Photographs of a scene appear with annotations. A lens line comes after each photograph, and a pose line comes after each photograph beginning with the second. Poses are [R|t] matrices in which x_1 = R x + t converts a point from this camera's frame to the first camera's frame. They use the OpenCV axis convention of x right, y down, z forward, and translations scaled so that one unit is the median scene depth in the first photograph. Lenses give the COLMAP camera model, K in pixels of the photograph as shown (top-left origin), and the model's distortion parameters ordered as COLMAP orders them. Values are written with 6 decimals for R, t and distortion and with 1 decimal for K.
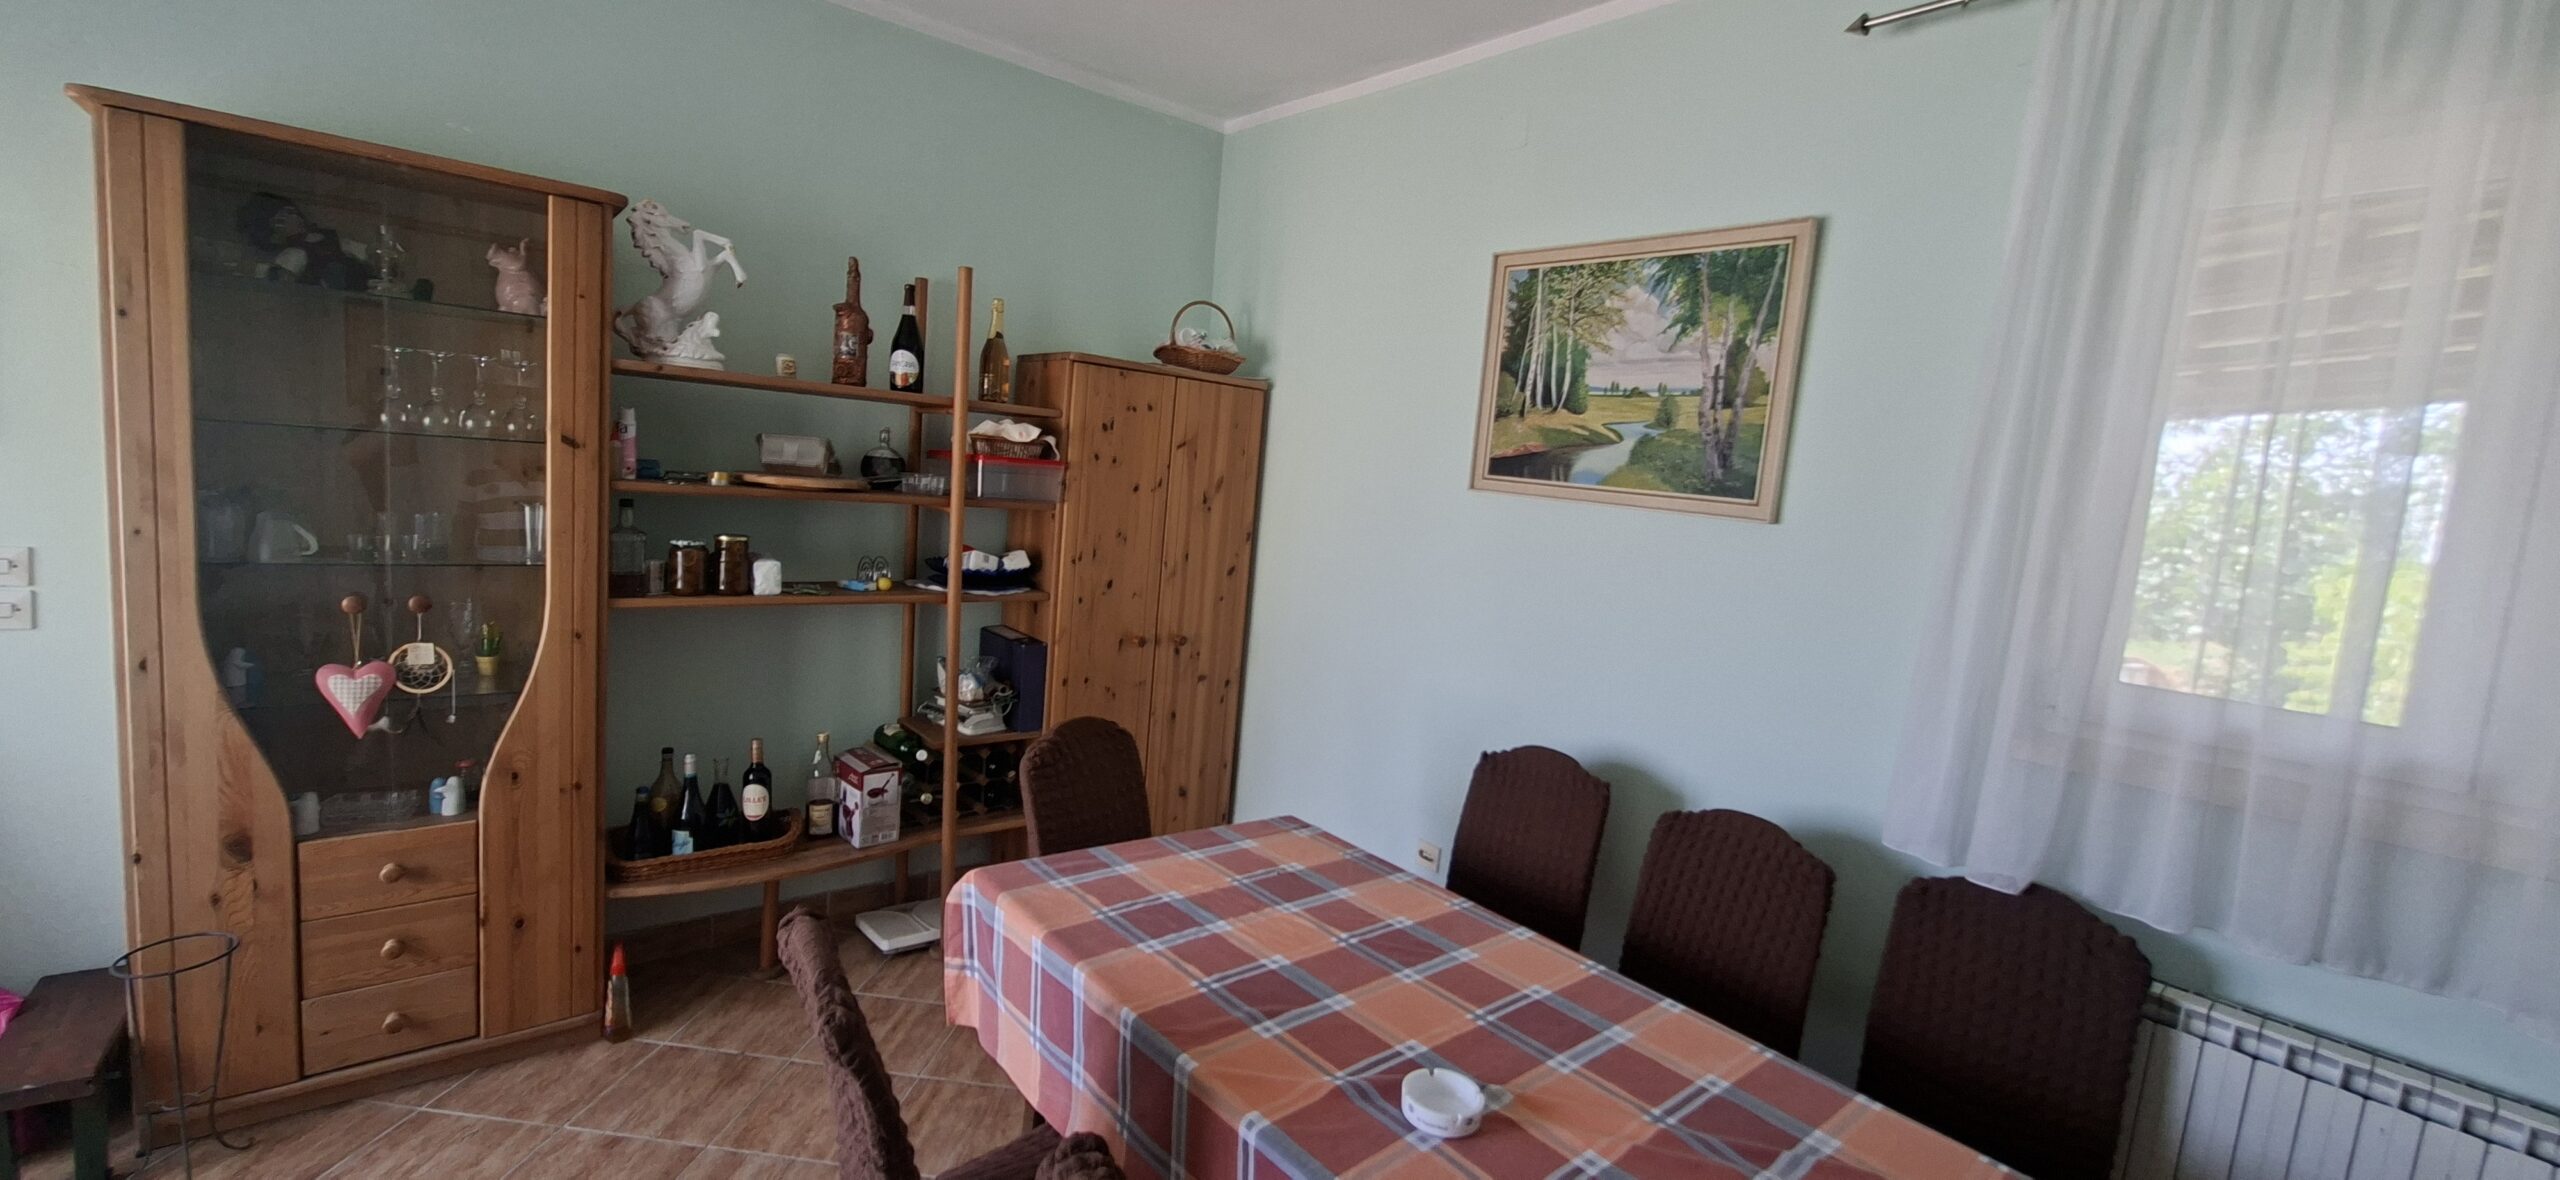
lens RADIAL K [[1022.8, 0, 1278.6], [0, 1022.8, 573.0], [0, 0, 1]] dist [-0.001273, -0.000164]
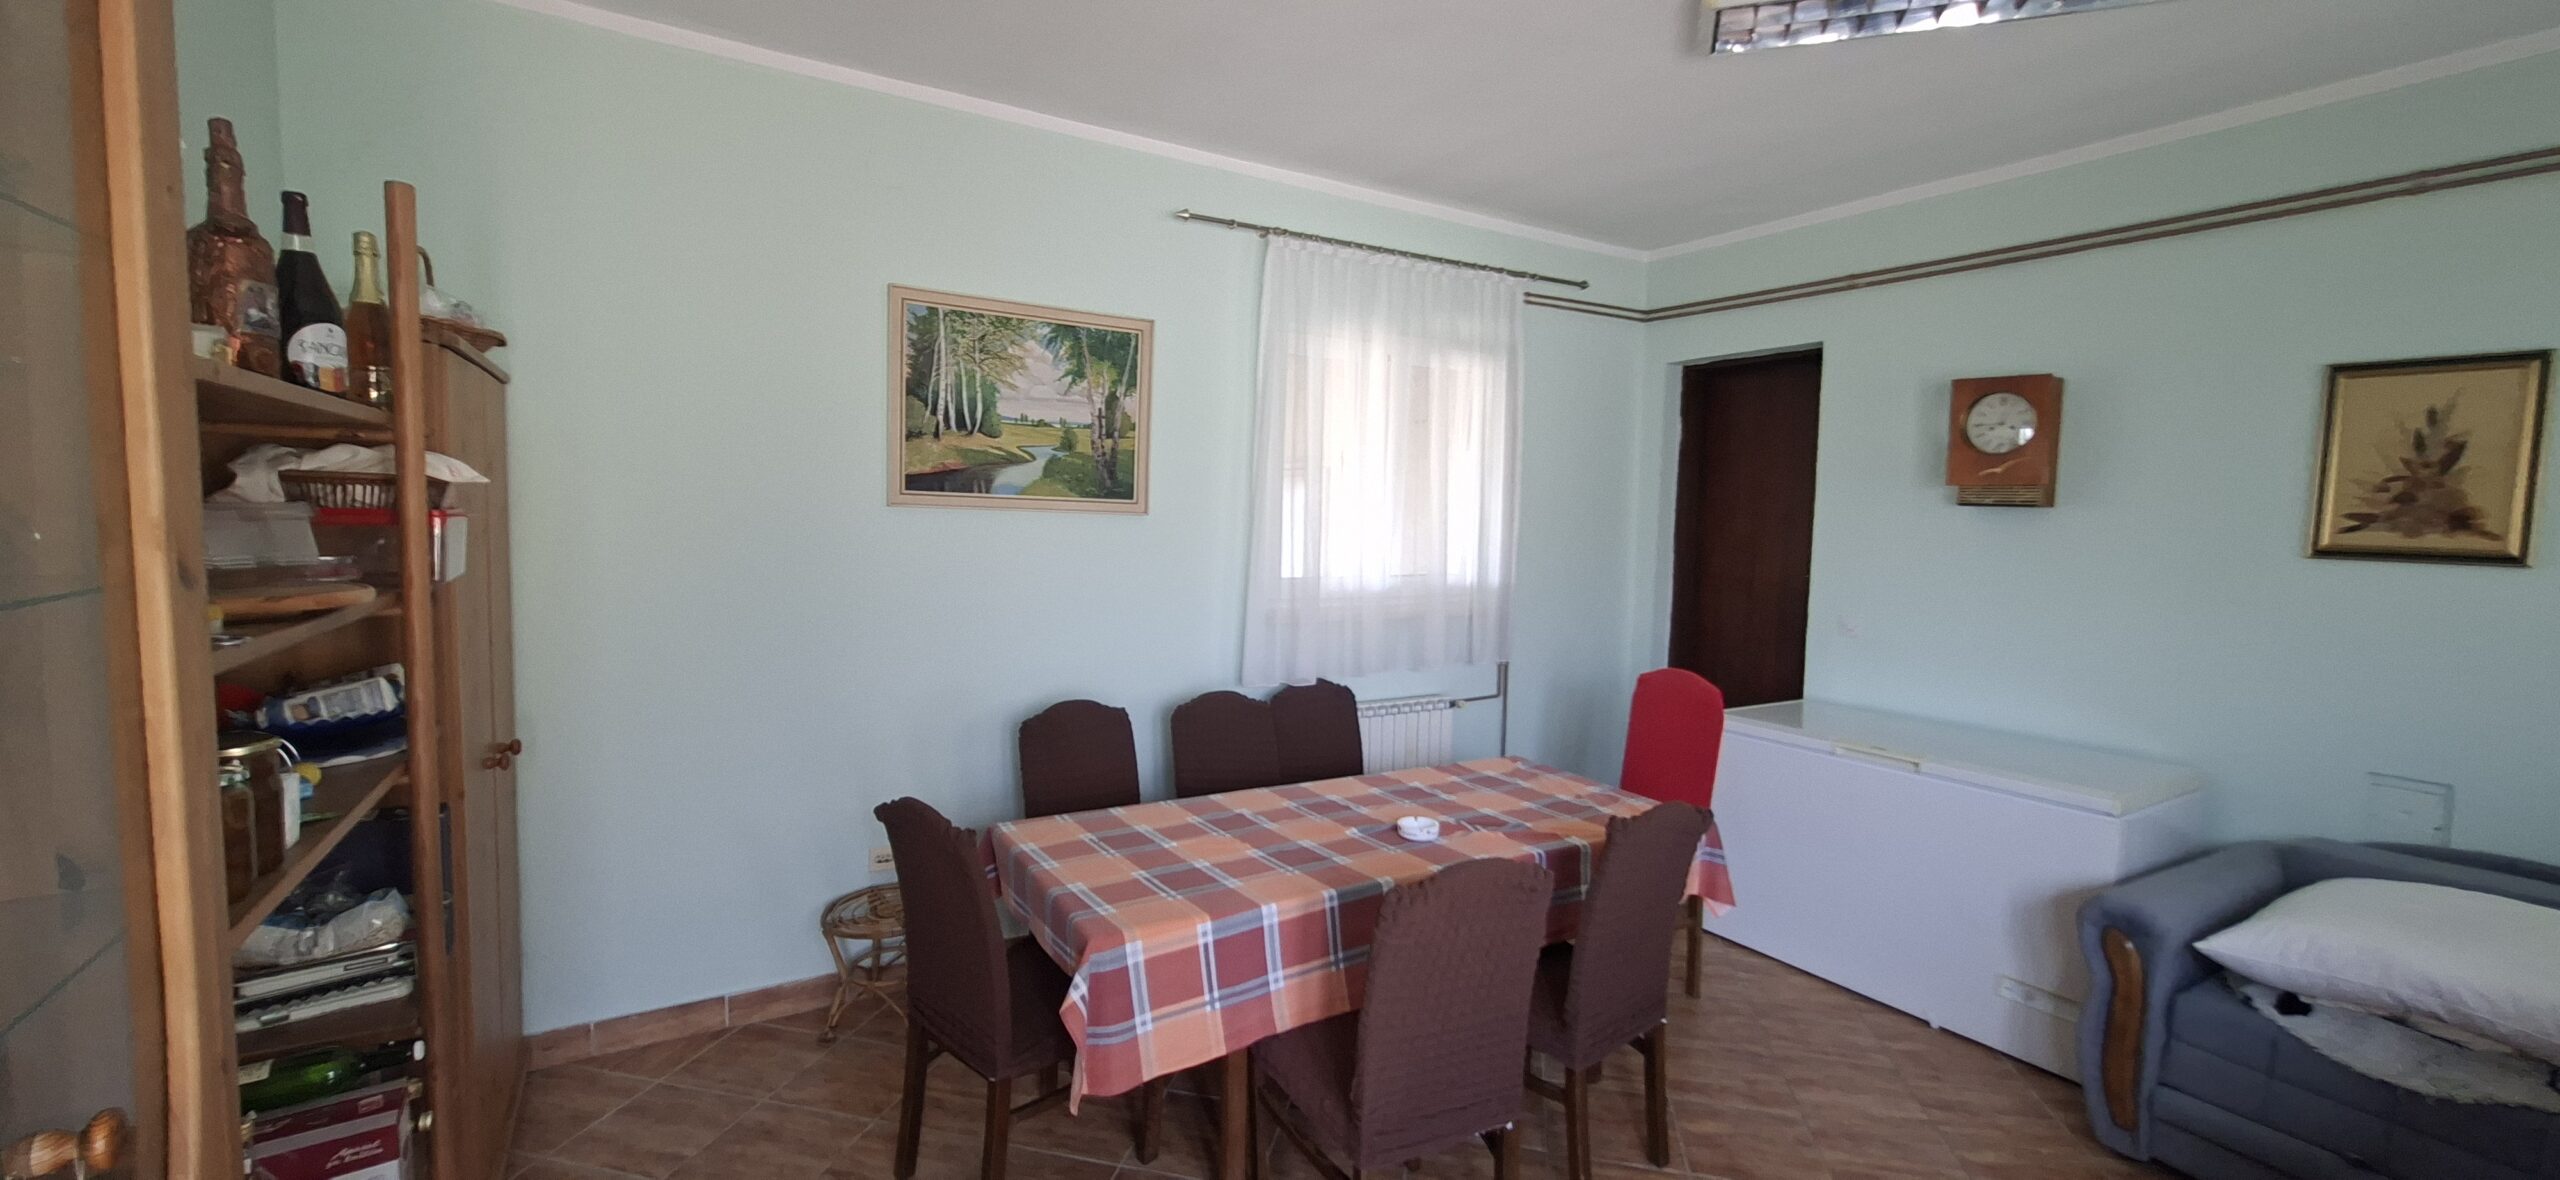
lens RADIAL K [[1022.8, 0, 1281.1], [0, 1022.8, 600.7], [0, 0, 1]] dist [-0.001273, -0.000164]
pose [[0.149915, -0.168077, 0.974308, -0.916193], [0.093722, 0.983423, 0.155228, -0.125863], [-0.984247, 0.068043, 0.163183, 0.490718]]
